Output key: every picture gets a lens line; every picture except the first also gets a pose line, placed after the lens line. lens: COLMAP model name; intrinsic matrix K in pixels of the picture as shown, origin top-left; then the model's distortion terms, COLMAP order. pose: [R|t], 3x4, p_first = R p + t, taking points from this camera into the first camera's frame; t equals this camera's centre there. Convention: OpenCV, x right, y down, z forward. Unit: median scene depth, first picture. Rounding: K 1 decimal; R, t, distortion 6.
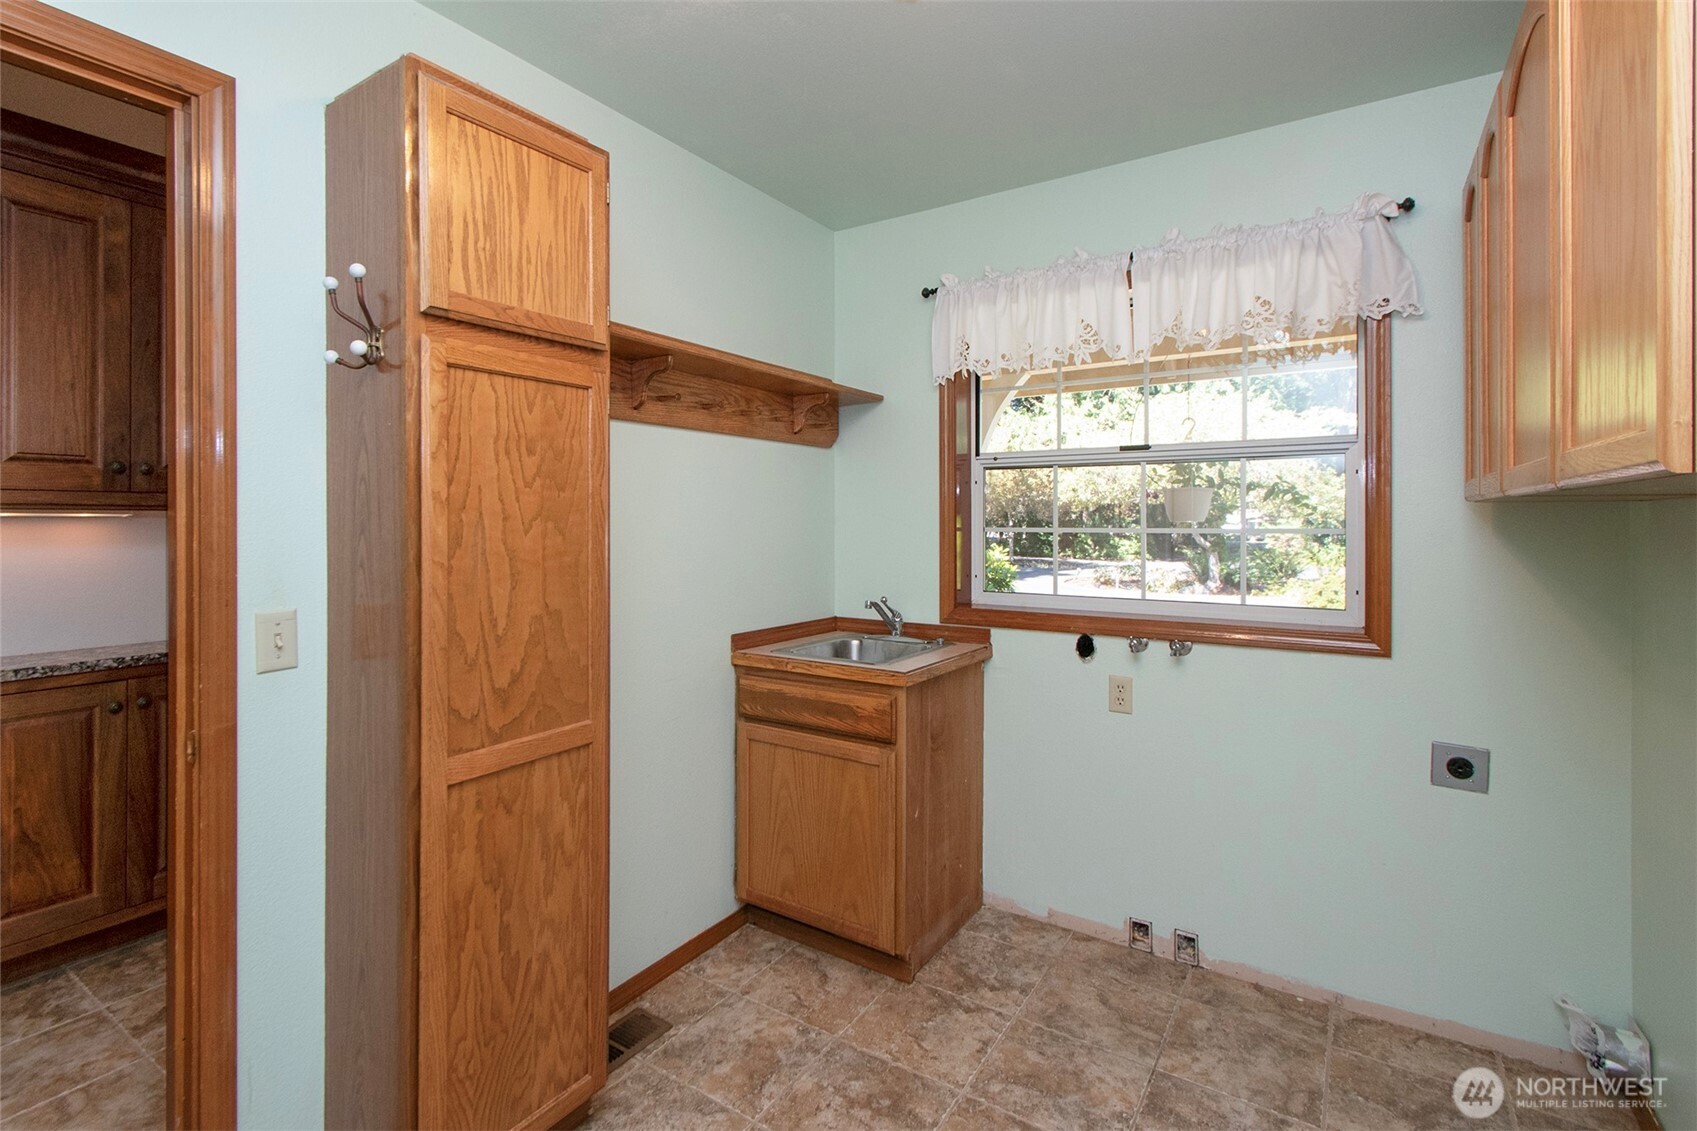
lens RADIAL K [[788.7, 0, 838.0], [0, 788.7, 522.3], [0, 0, 1]] dist [0.003239, 0.000128]
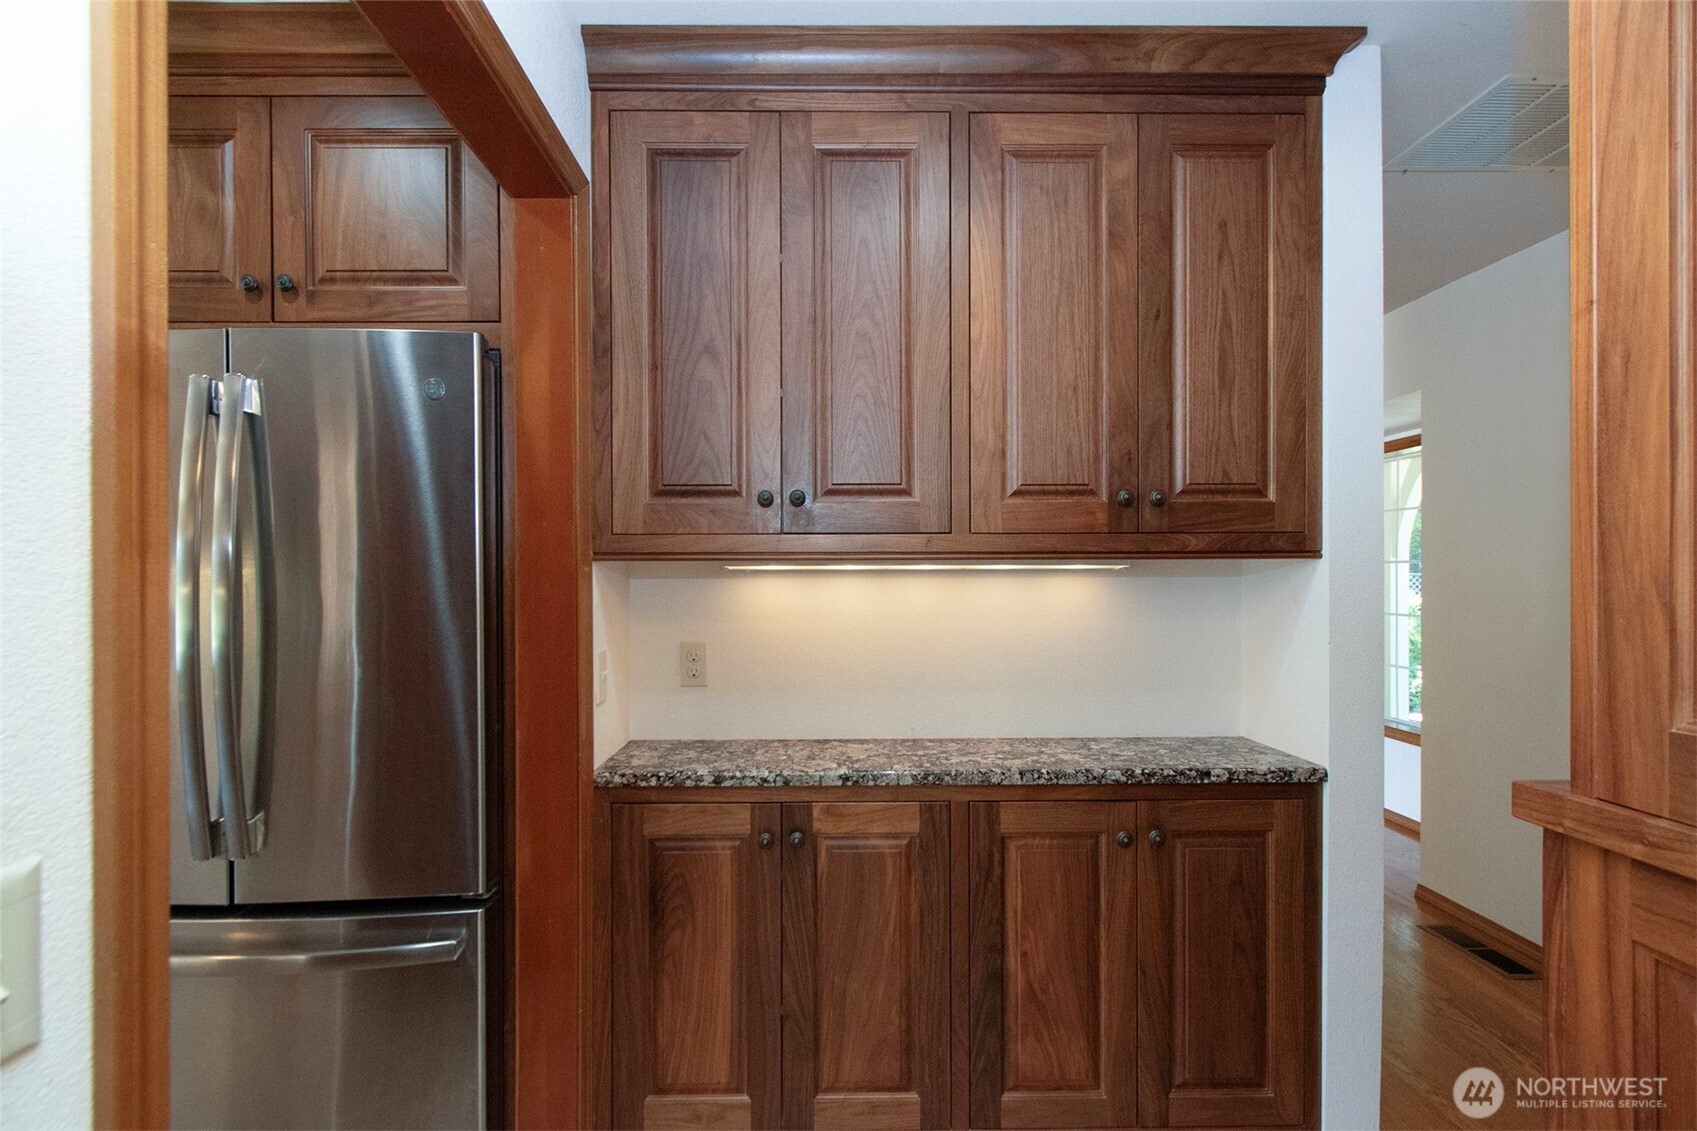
lens RADIAL K [[749.1, 0, 844.2], [0, 749.1, 571.2], [0, 0, 1]] dist [-0.000950, -0.000297]
pose [[0.459287, -0.002607, -0.888284, -0.442403], [0.005488, 0.999985, -0.000098, -0.005904], [0.888271, -0.004830, 0.459295, 0.481996]]
